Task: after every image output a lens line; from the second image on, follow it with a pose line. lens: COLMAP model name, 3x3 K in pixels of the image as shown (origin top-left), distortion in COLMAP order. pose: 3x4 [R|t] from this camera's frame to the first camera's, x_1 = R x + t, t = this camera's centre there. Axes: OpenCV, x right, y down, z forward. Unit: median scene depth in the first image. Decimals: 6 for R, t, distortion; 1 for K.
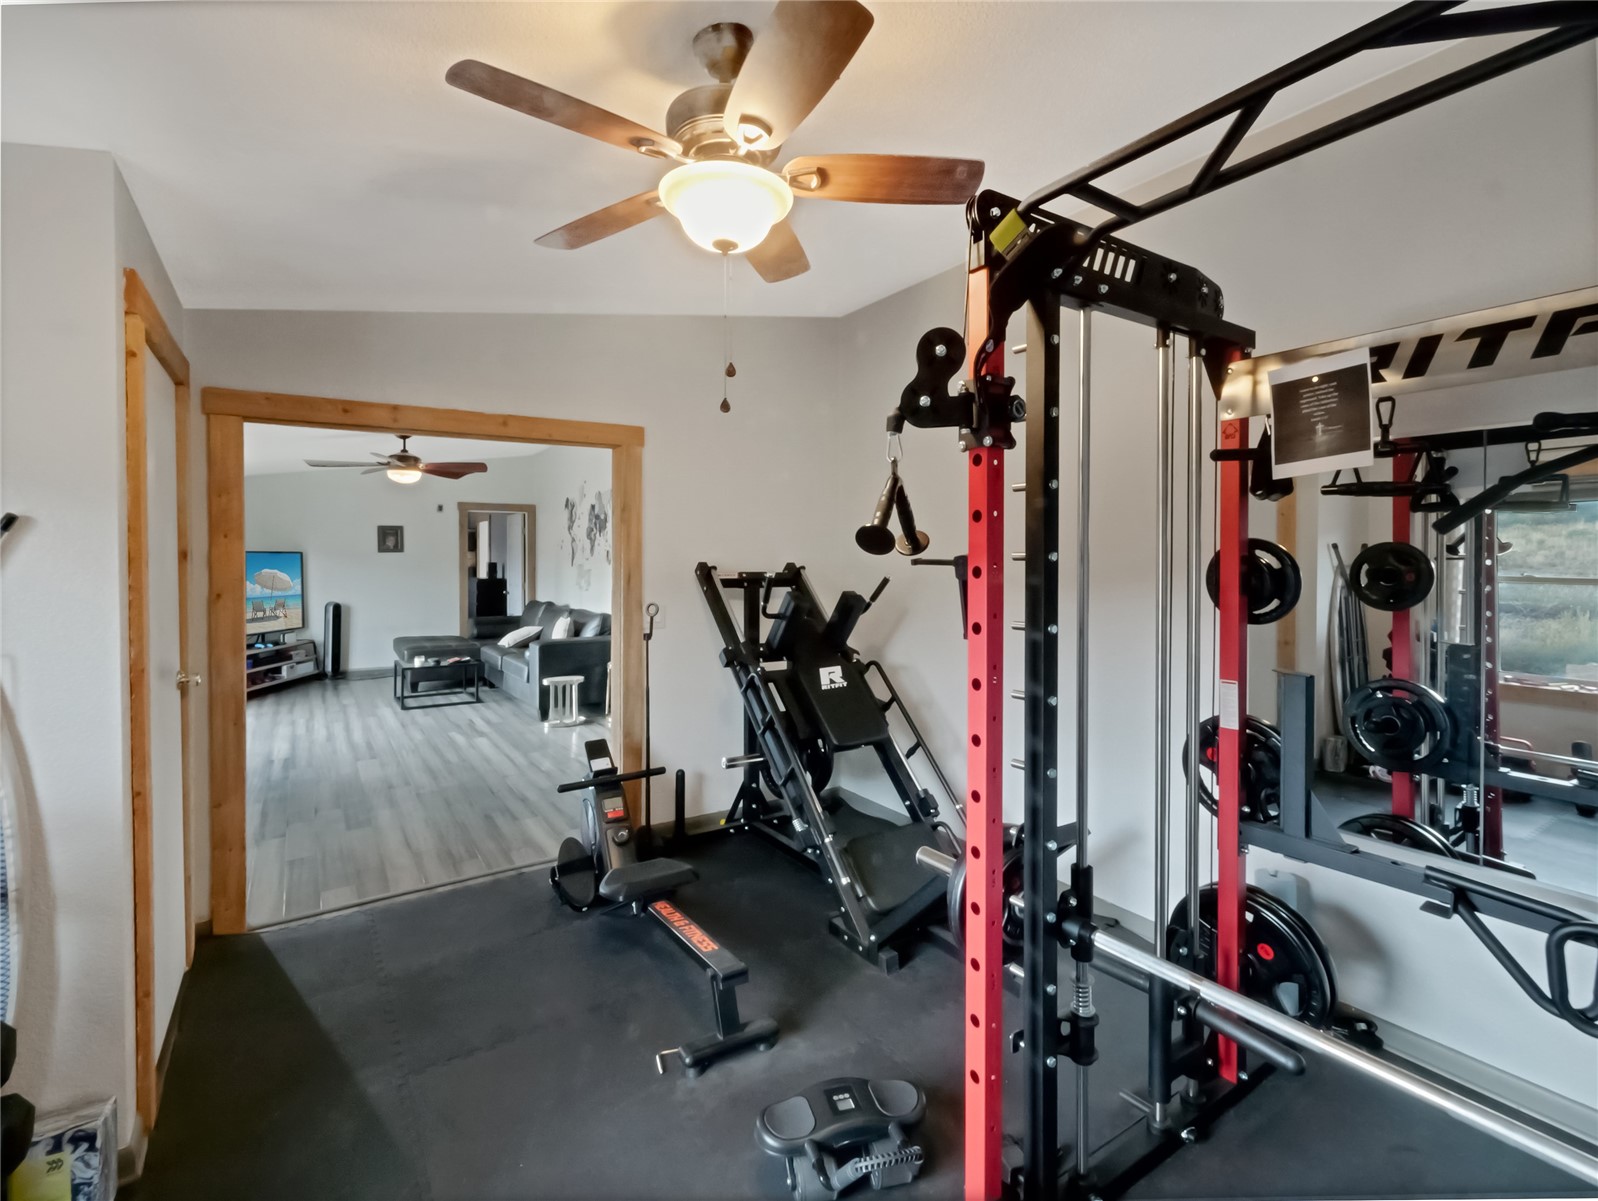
lens RADIAL K [[731.5, 0, 793.1], [0, 731.5, 563.0], [0, 0, 1]] dist [-0.000361, -0.000011]
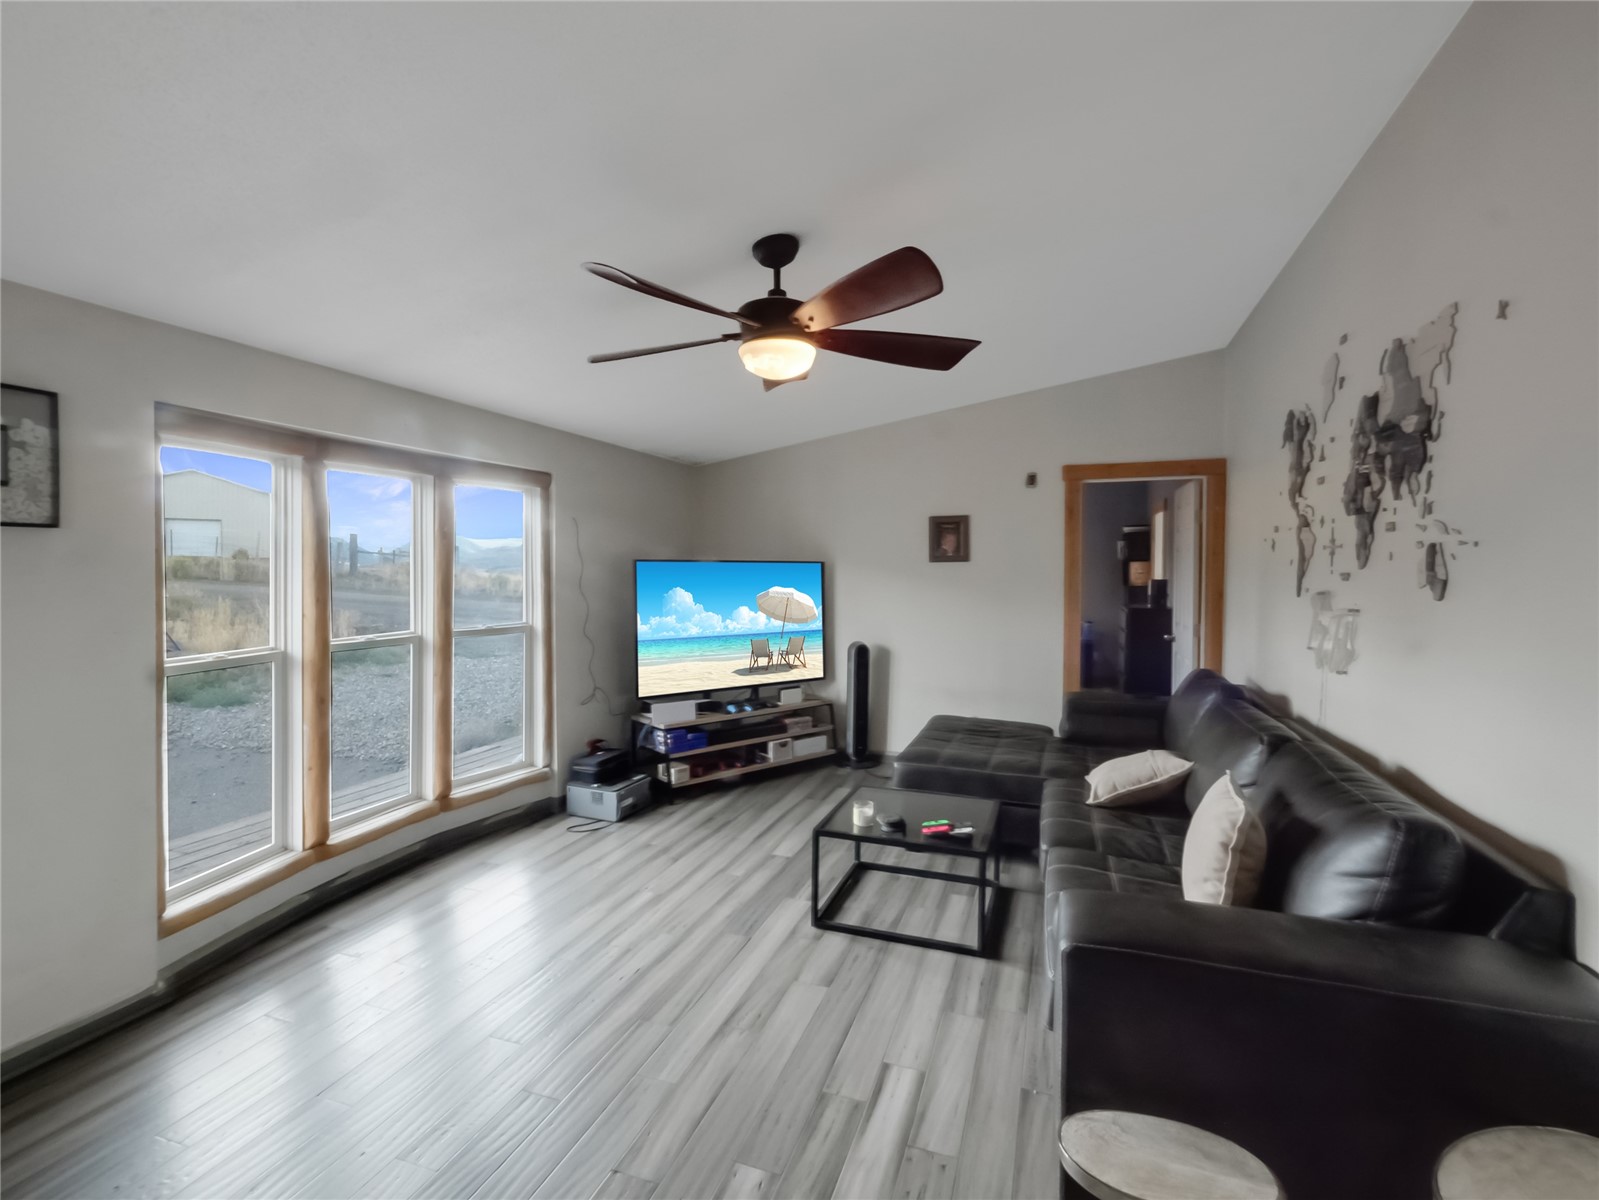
lens RADIAL K [[751.8, 0, 793.8], [0, 751.8, 589.9], [0, 0, 1]] dist [0.001122, -0.000434]
pose [[0.597960, 0.022361, -0.801214, -0.157000], [-0.009007, 0.999735, 0.021180, -0.004161], [0.801476, -0.005448, 0.598003, 0.589809]]
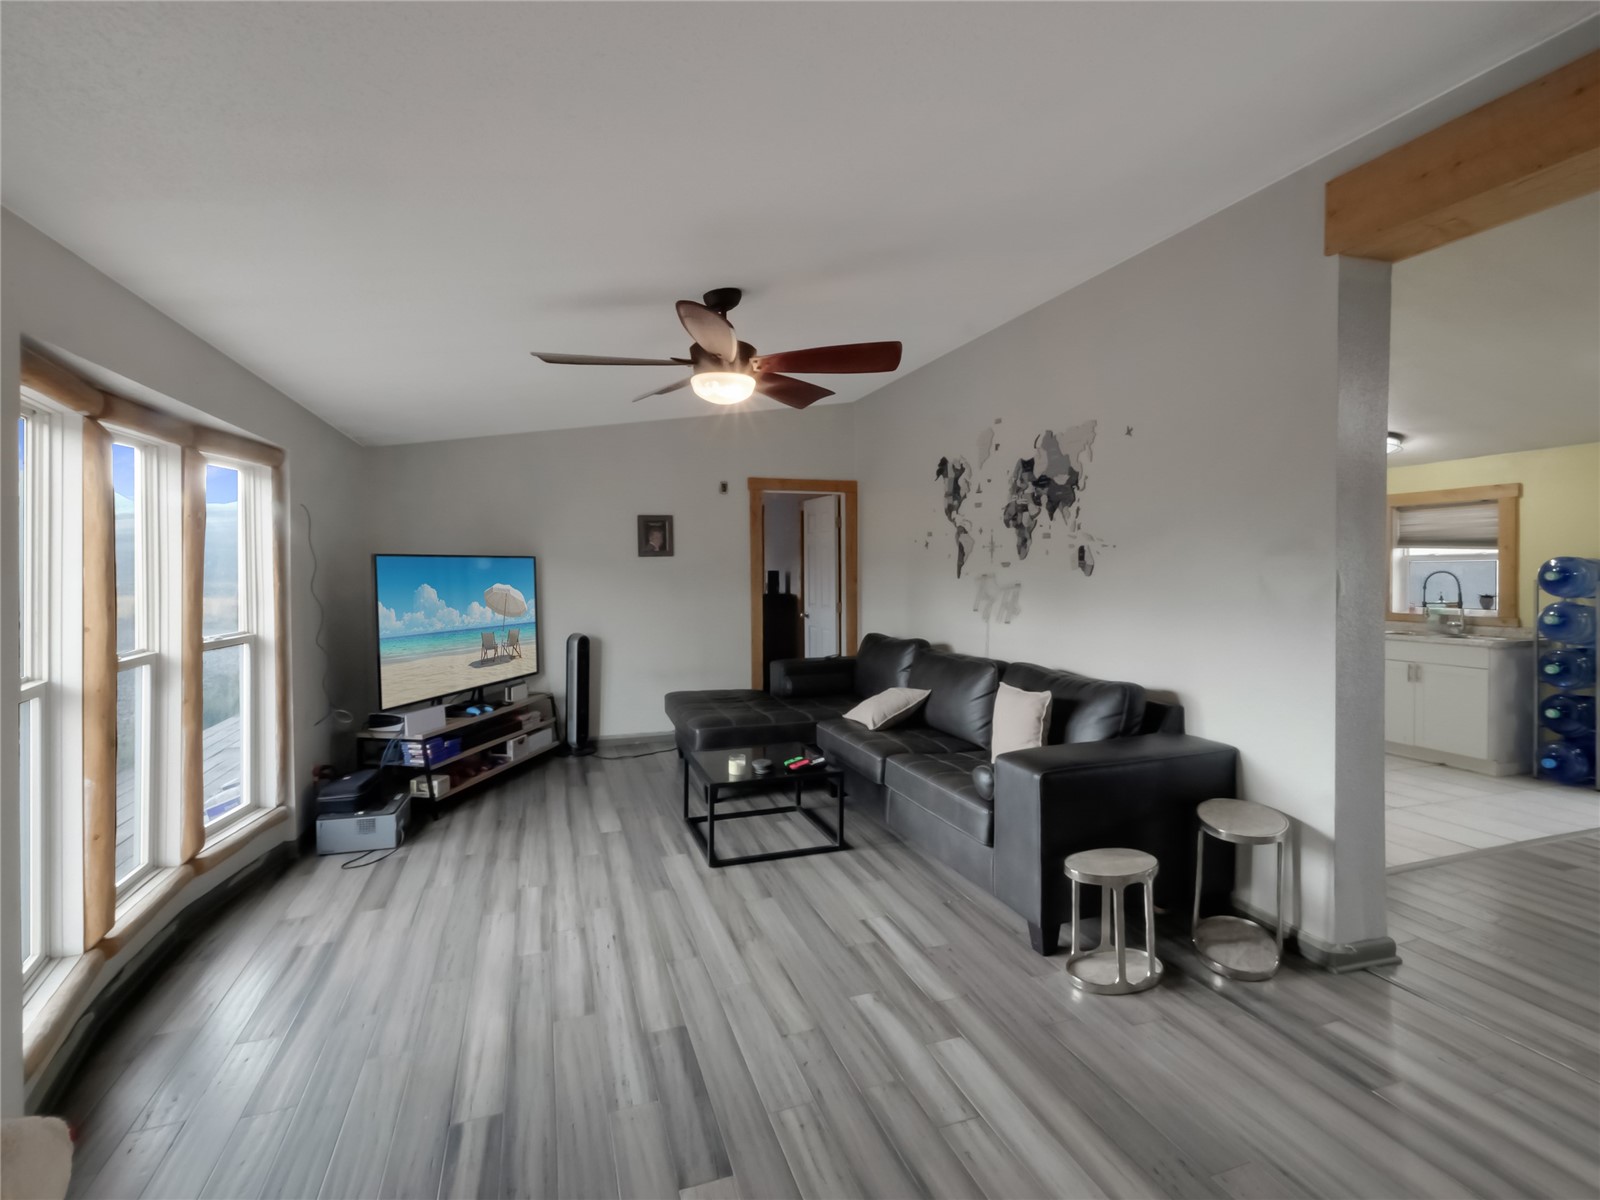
lens RADIAL K [[754.4, 0, 807.1], [0, 754.4, 571.1], [0, 0, 1]] dist [0.003004, 0.000267]
pose [[0.969128, -0.003983, -0.246525, -0.277523], [0.004343, 0.999990, 0.000920, -0.001651], [0.246519, -0.001962, 0.969136, 0.417821]]
